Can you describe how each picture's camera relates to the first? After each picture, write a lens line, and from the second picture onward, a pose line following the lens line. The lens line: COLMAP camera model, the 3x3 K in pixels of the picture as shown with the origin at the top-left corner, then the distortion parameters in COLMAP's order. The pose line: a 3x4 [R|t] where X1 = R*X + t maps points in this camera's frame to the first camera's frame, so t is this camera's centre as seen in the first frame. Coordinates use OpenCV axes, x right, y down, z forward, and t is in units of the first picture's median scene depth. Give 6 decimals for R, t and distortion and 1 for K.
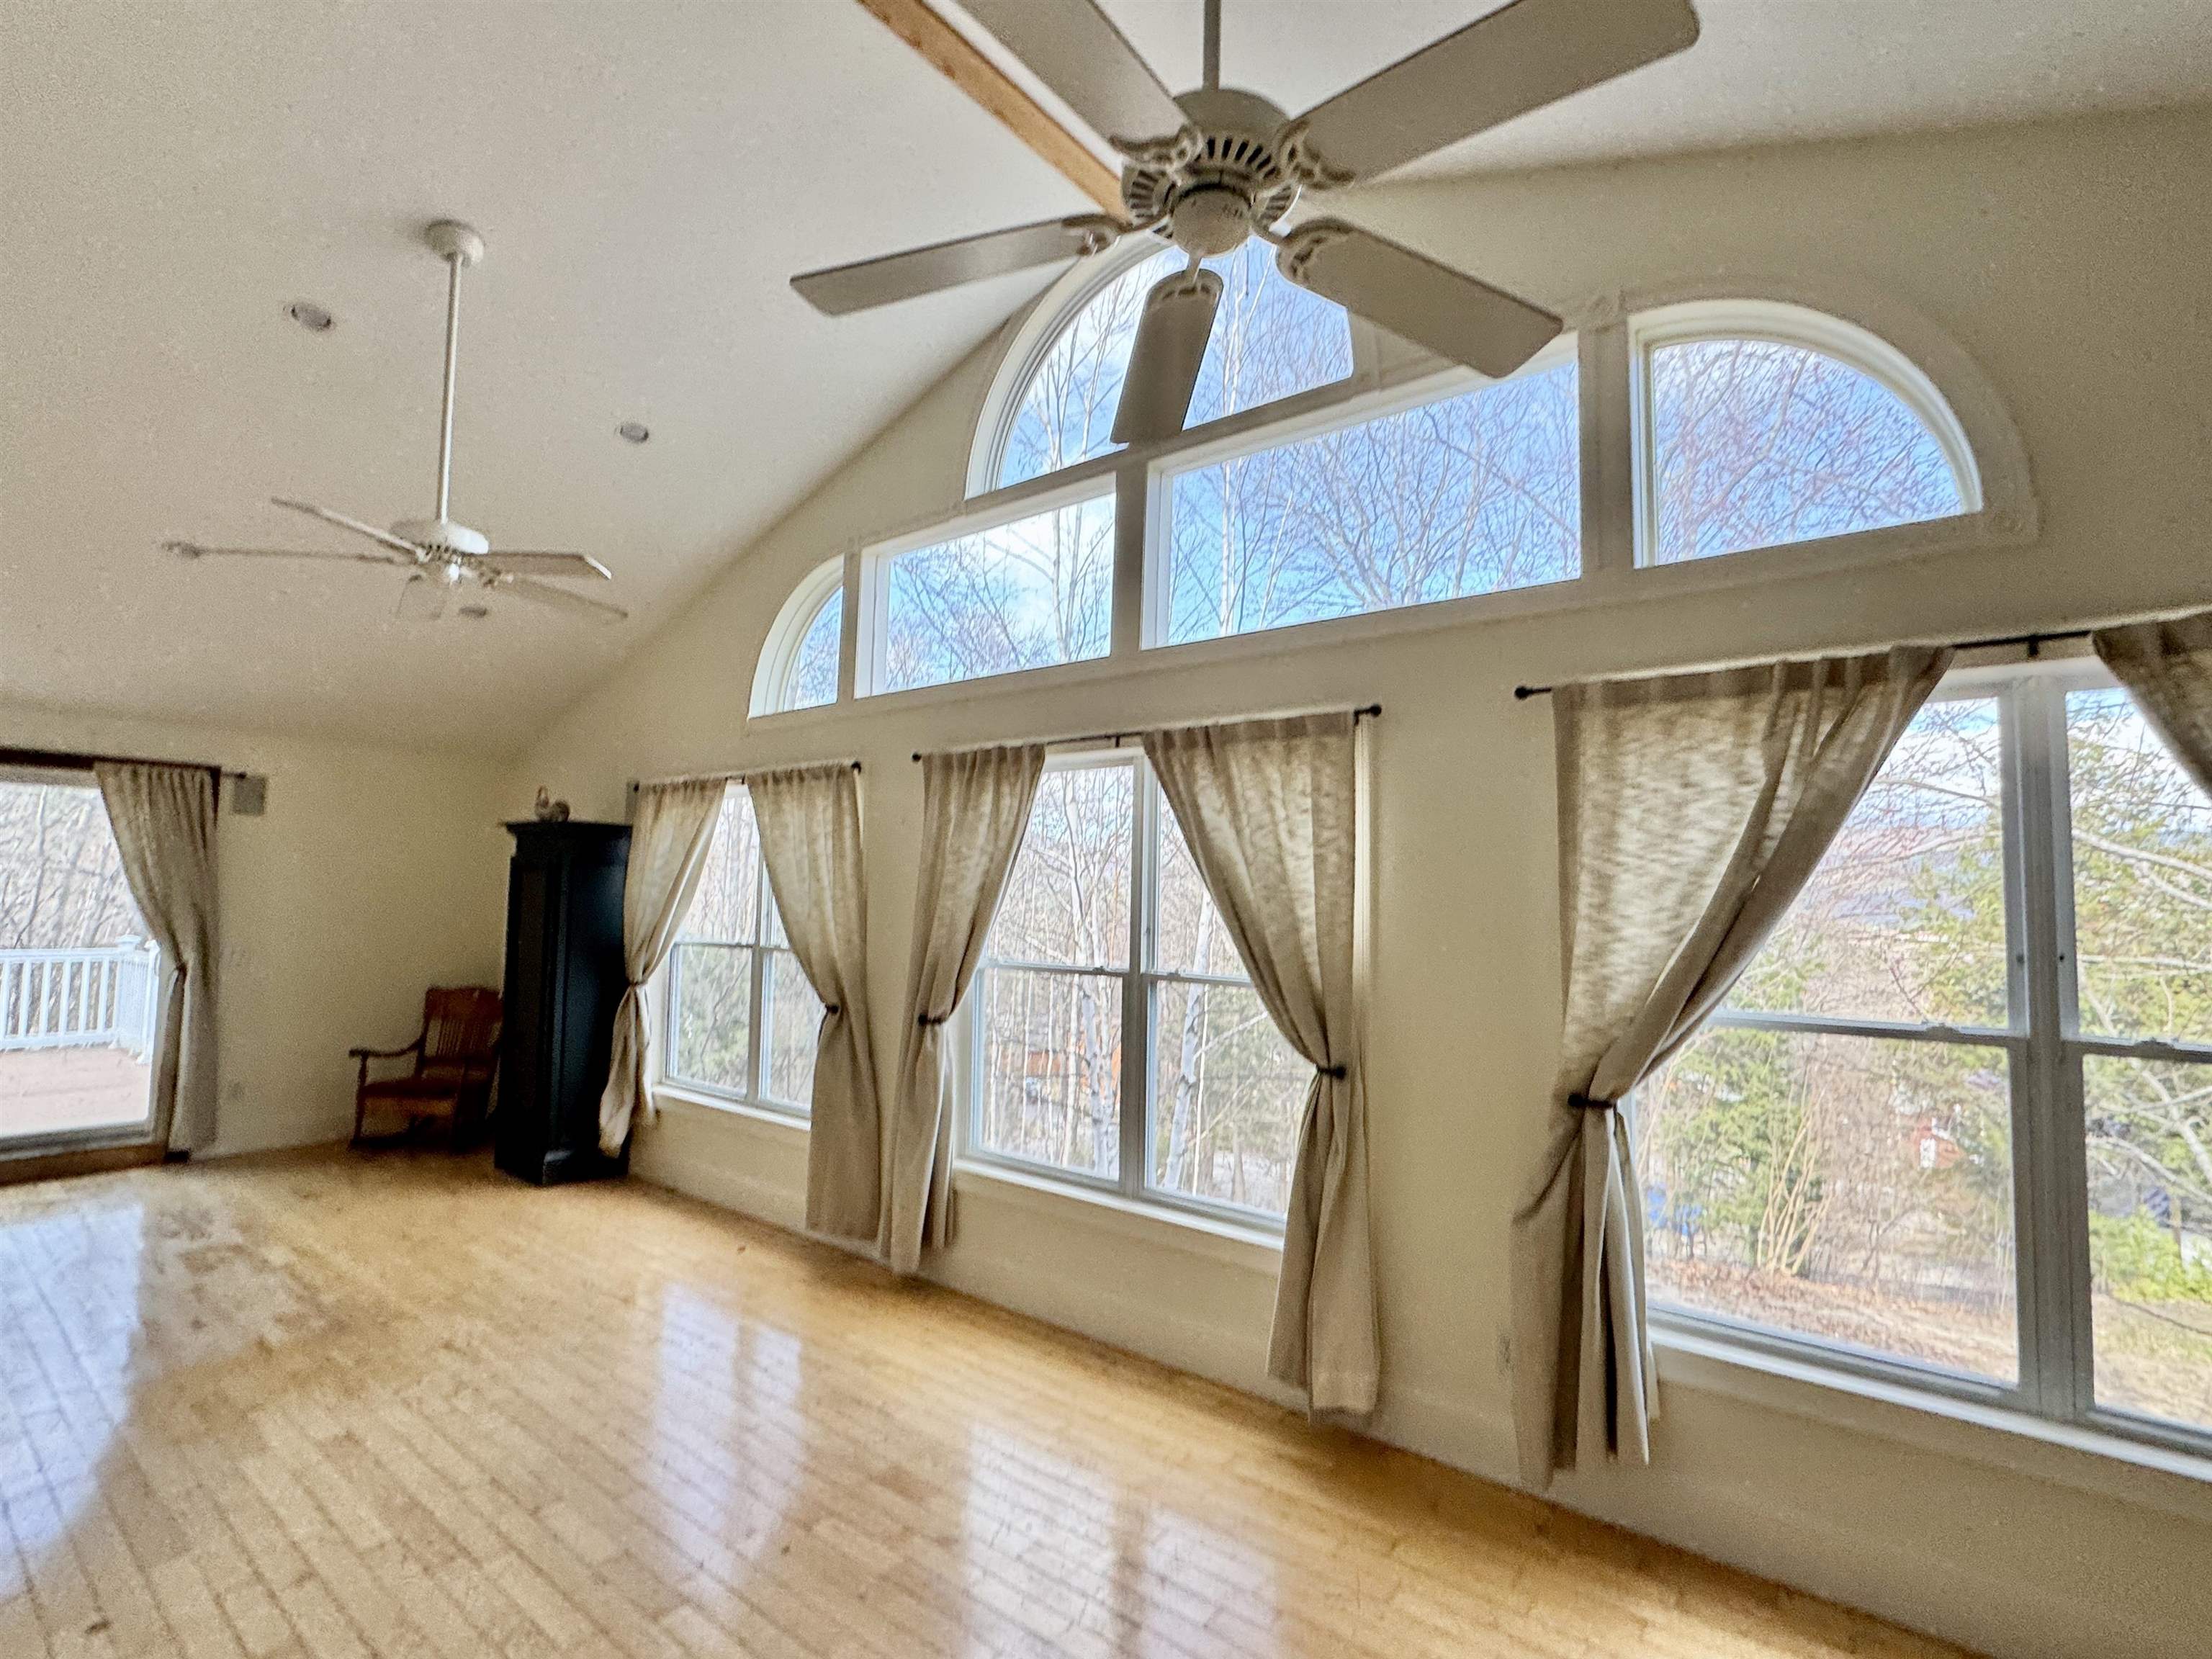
lens RADIAL K [[1044.6, 0, 1094.6], [0, 1044.6, 842.0], [0, 0, 1]] dist [-0.000756, -0.000564]
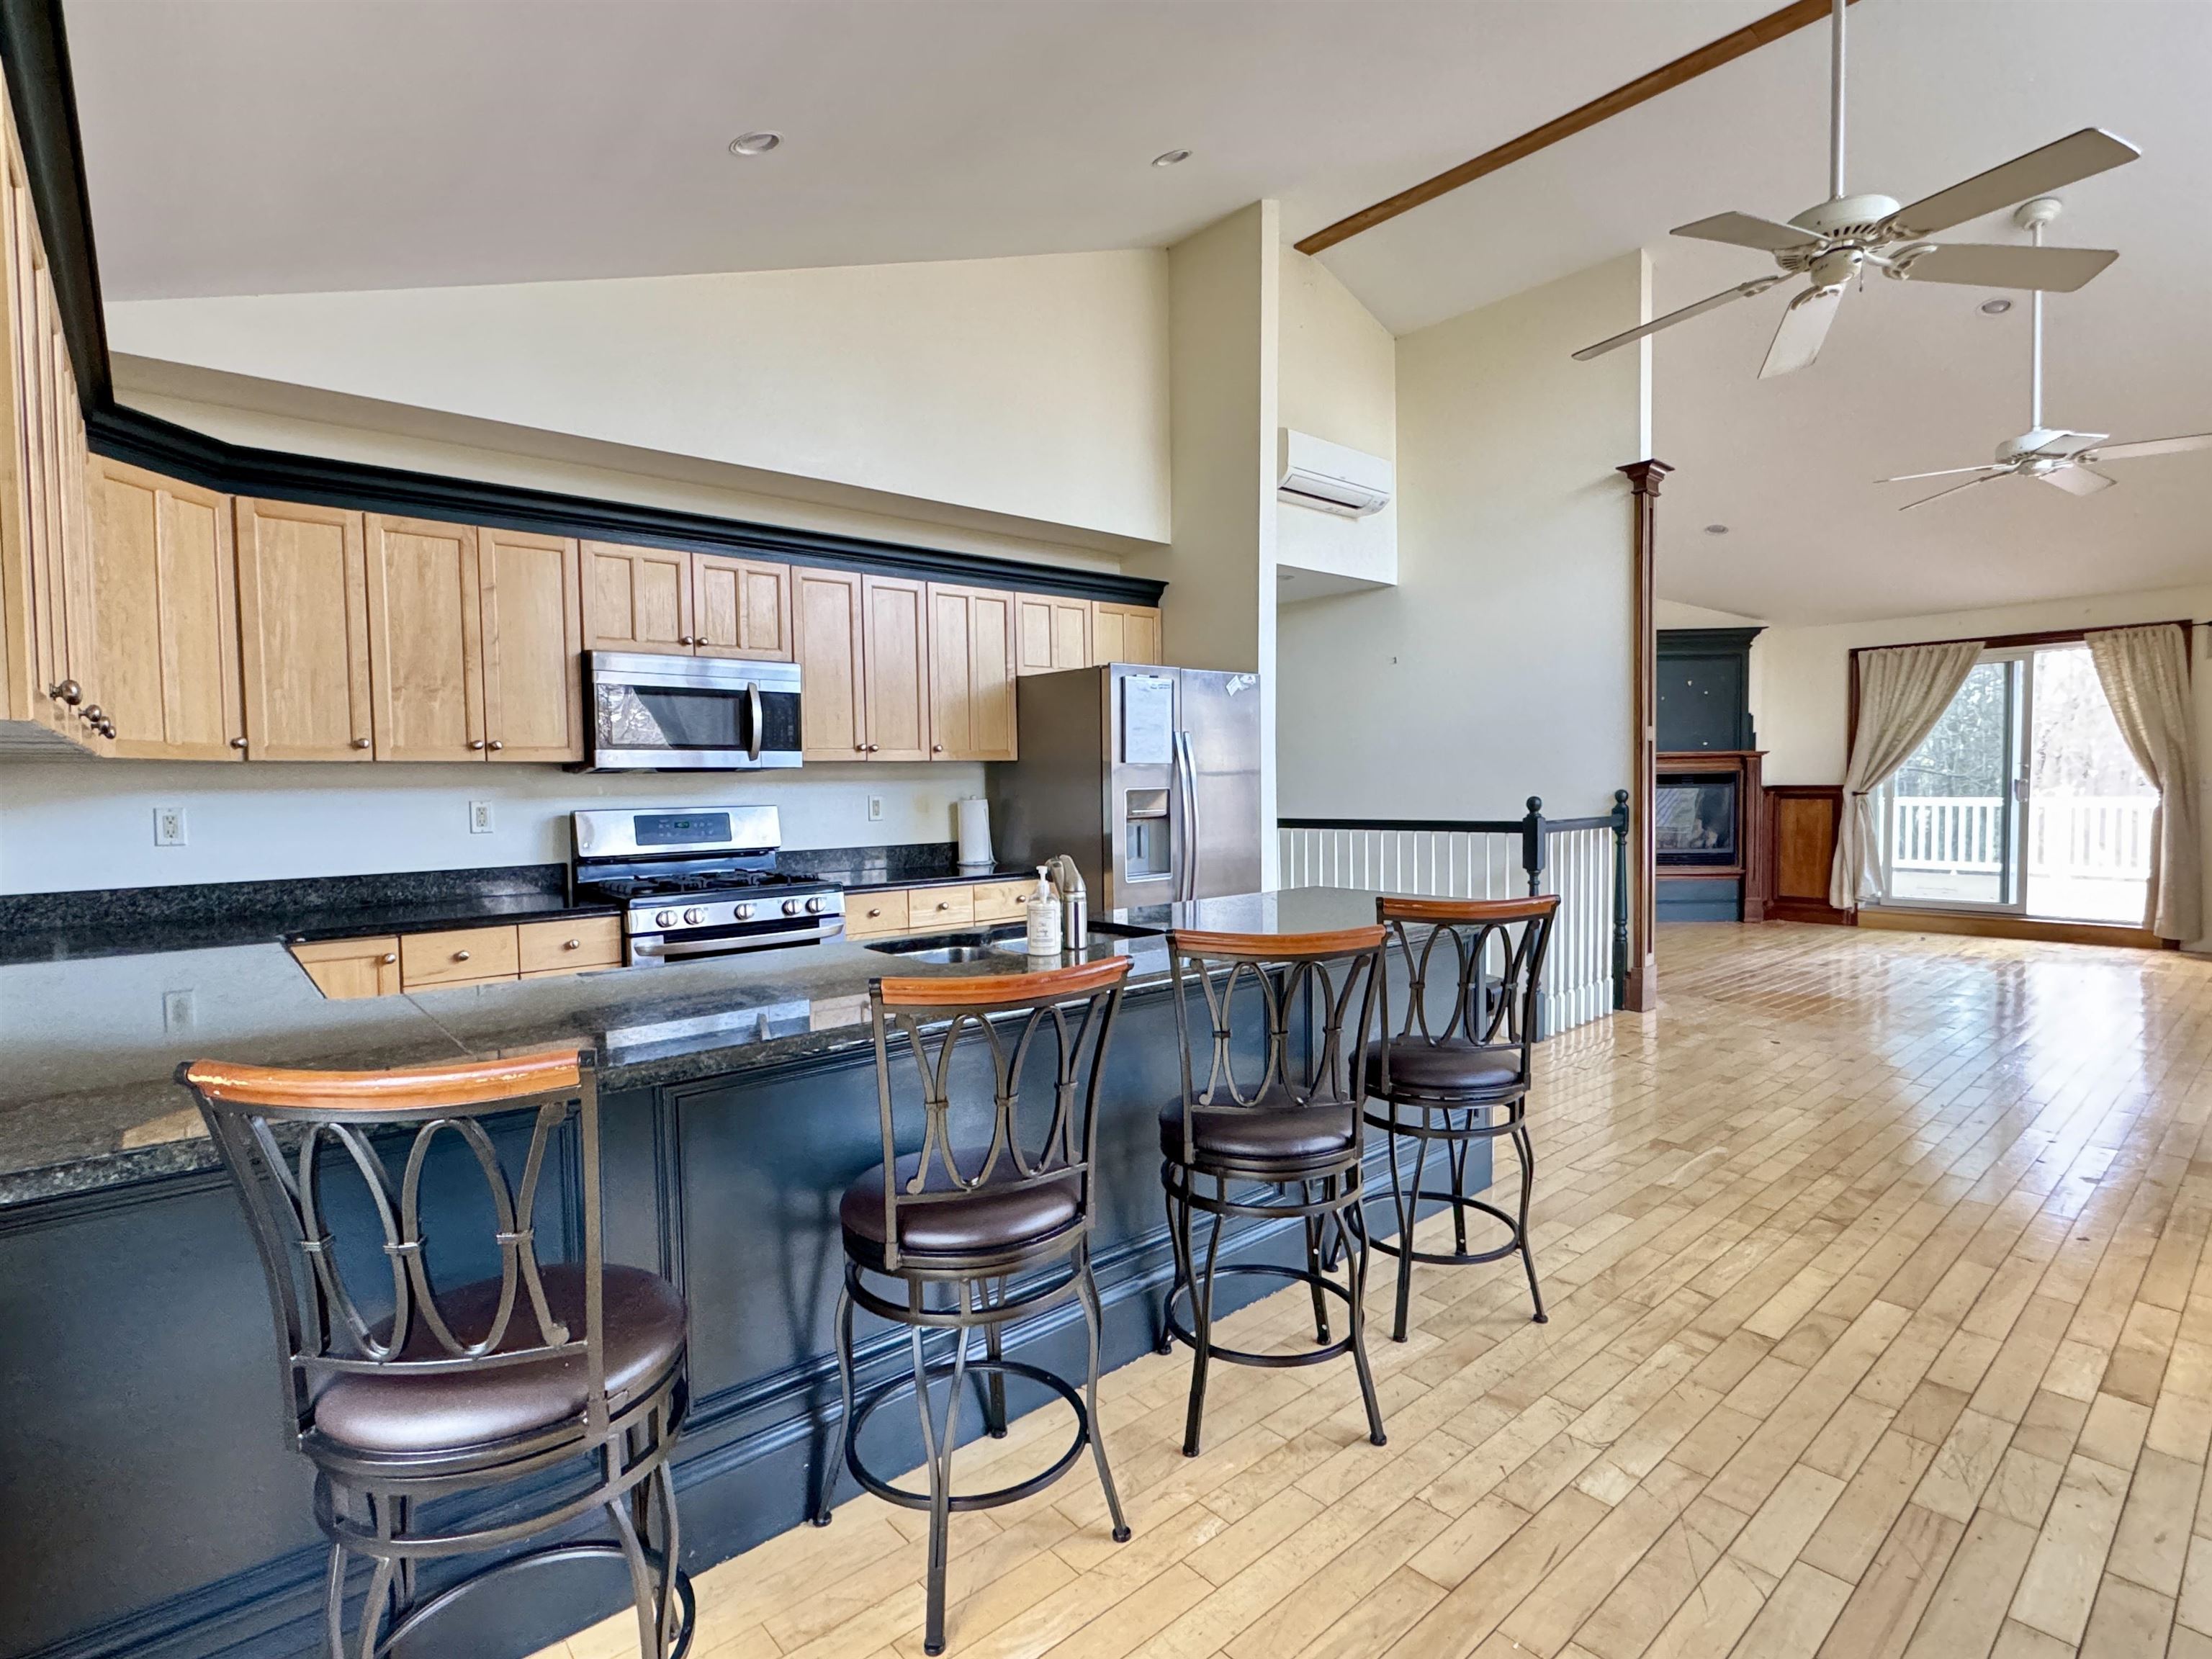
lens RADIAL K [[1081.6, 0, 1107.8], [0, 1081.6, 828.2], [0, 0, 1]] dist [-0.003883, 0.000725]
pose [[-0.182830, 0.024280, -0.982845, 0.731135], [0.067768, 0.997628, 0.012039, 0.082113], [0.980806, -0.064404, -0.184042, 0.025668]]
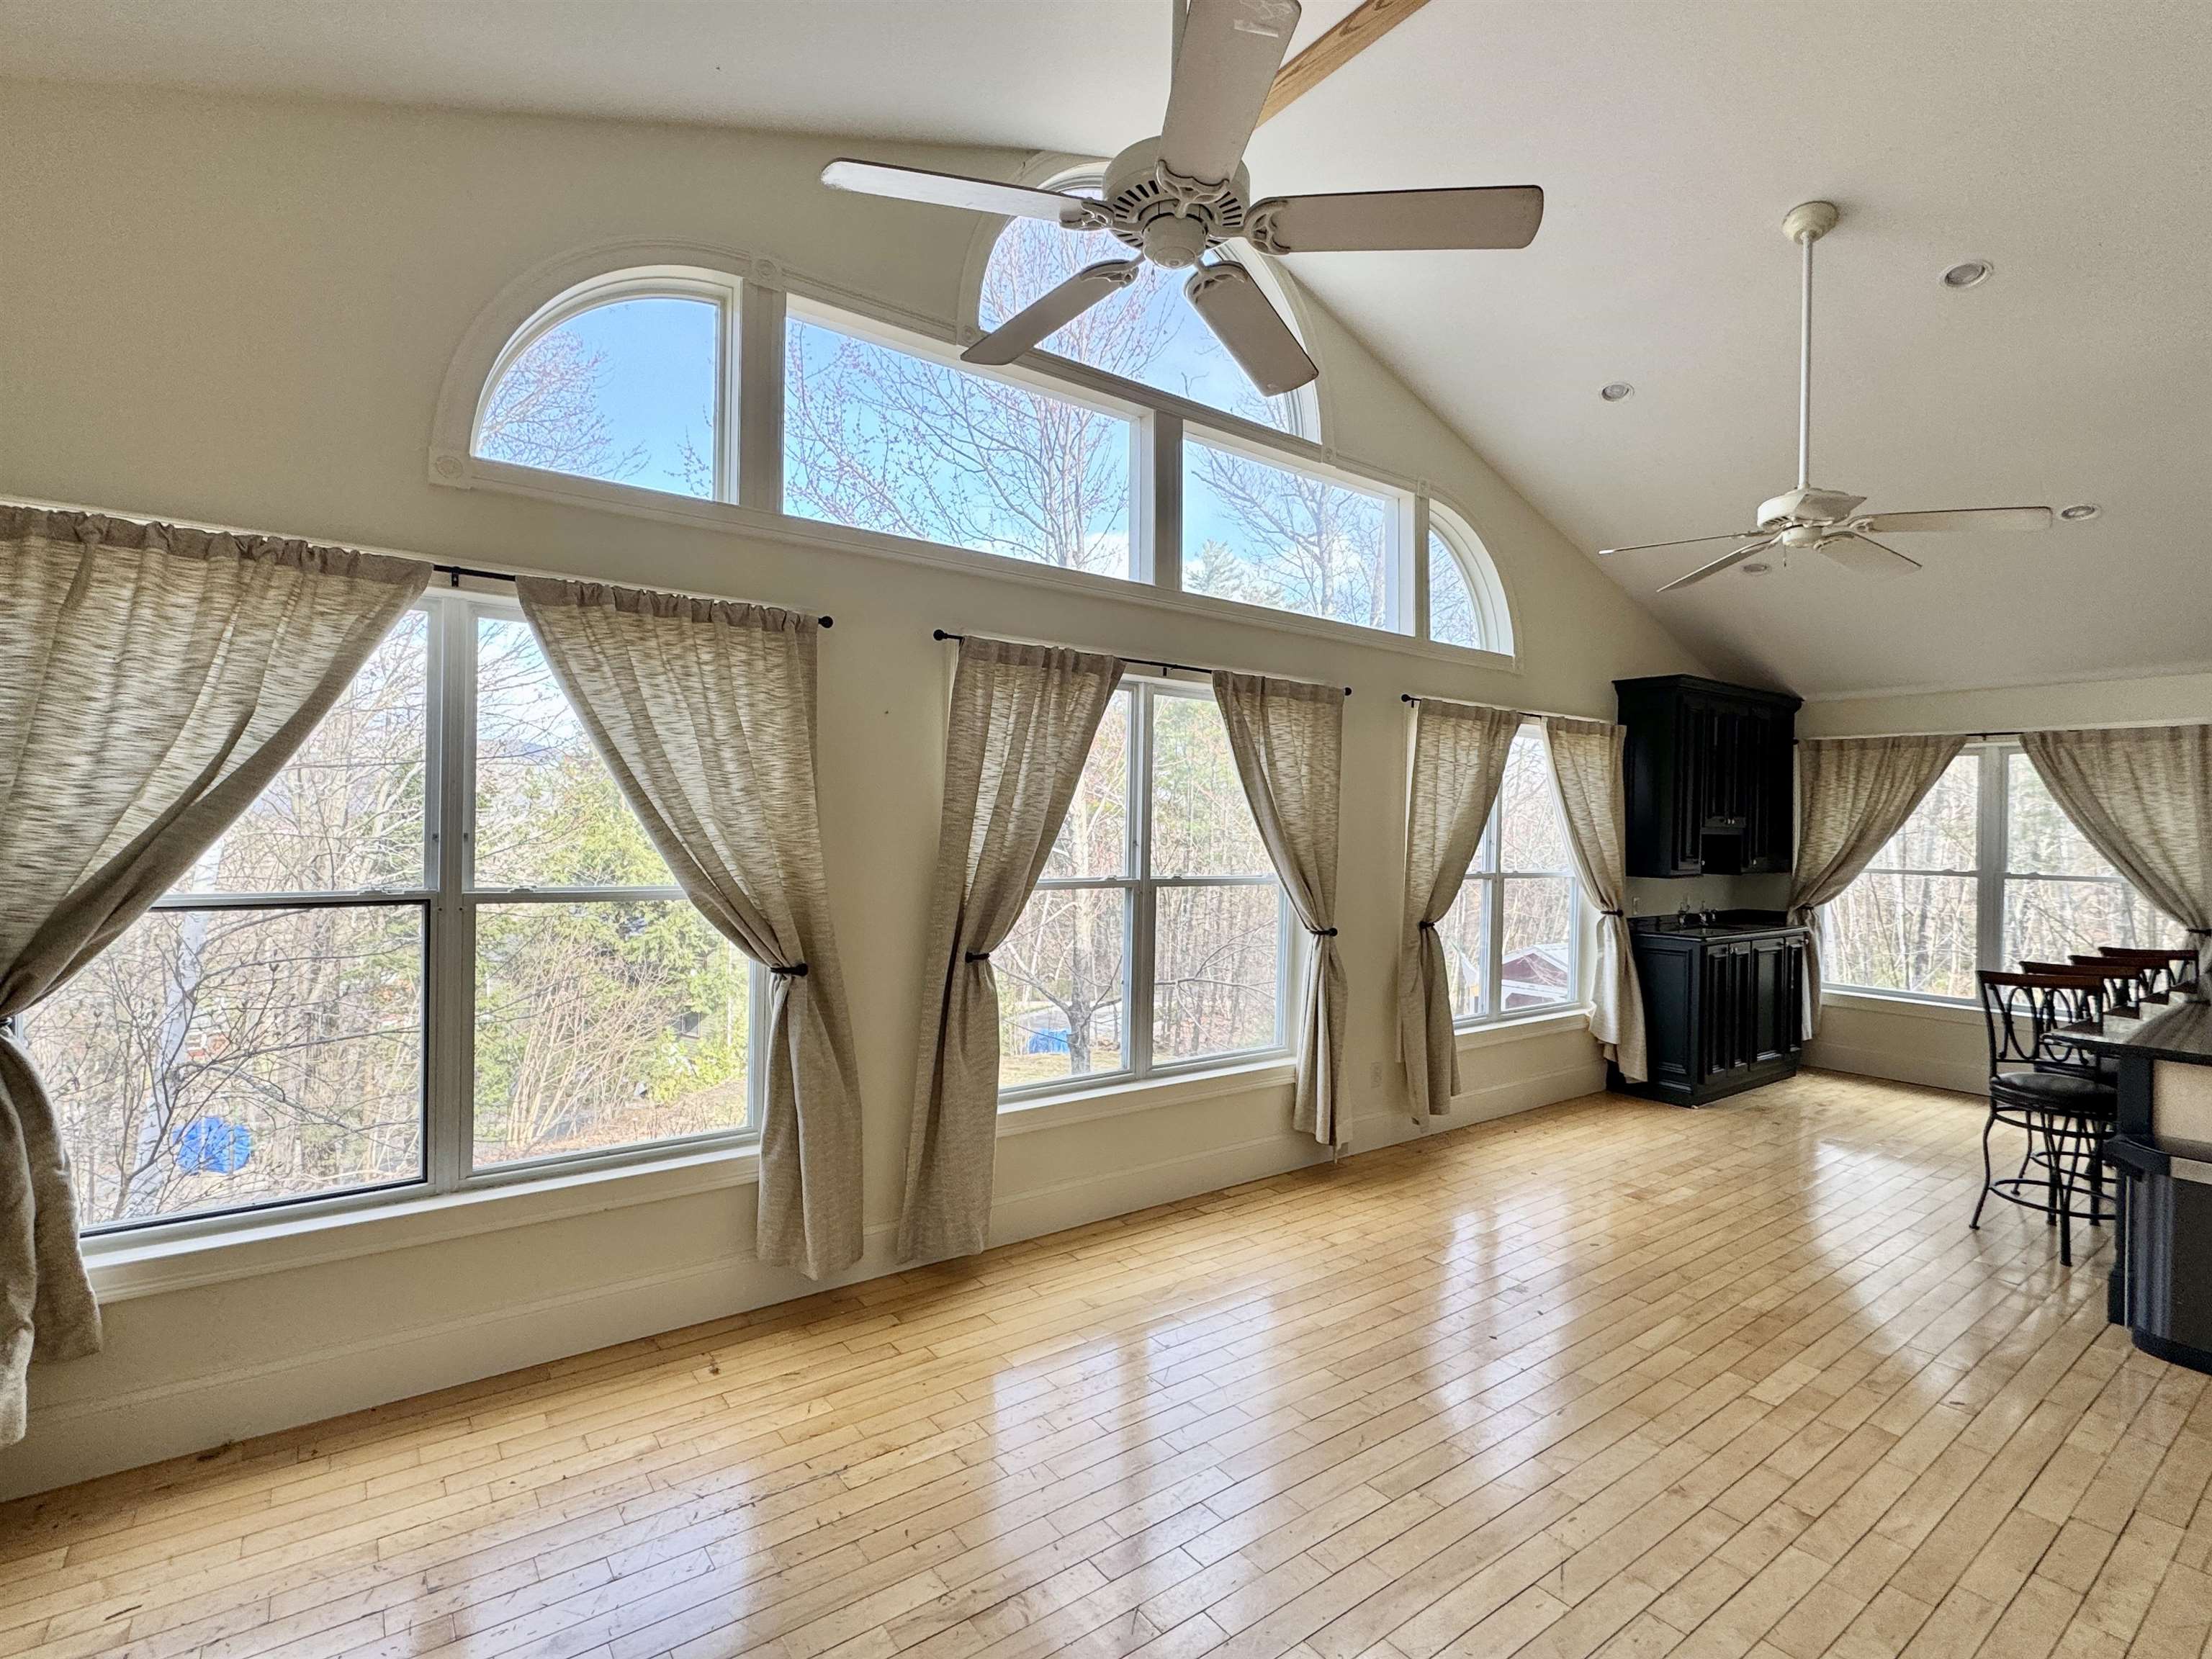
lens RADIAL K [[1044.6, 0, 1104.7], [0, 1044.6, 833.7], [0, 0, 1]] dist [-0.000756, -0.000564]
pose [[0.256031, -0.020290, 0.966456, -0.865816], [-0.066673, 0.997028, 0.038595, 0.029831], [-0.964367, -0.074317, 0.253917, 0.632646]]
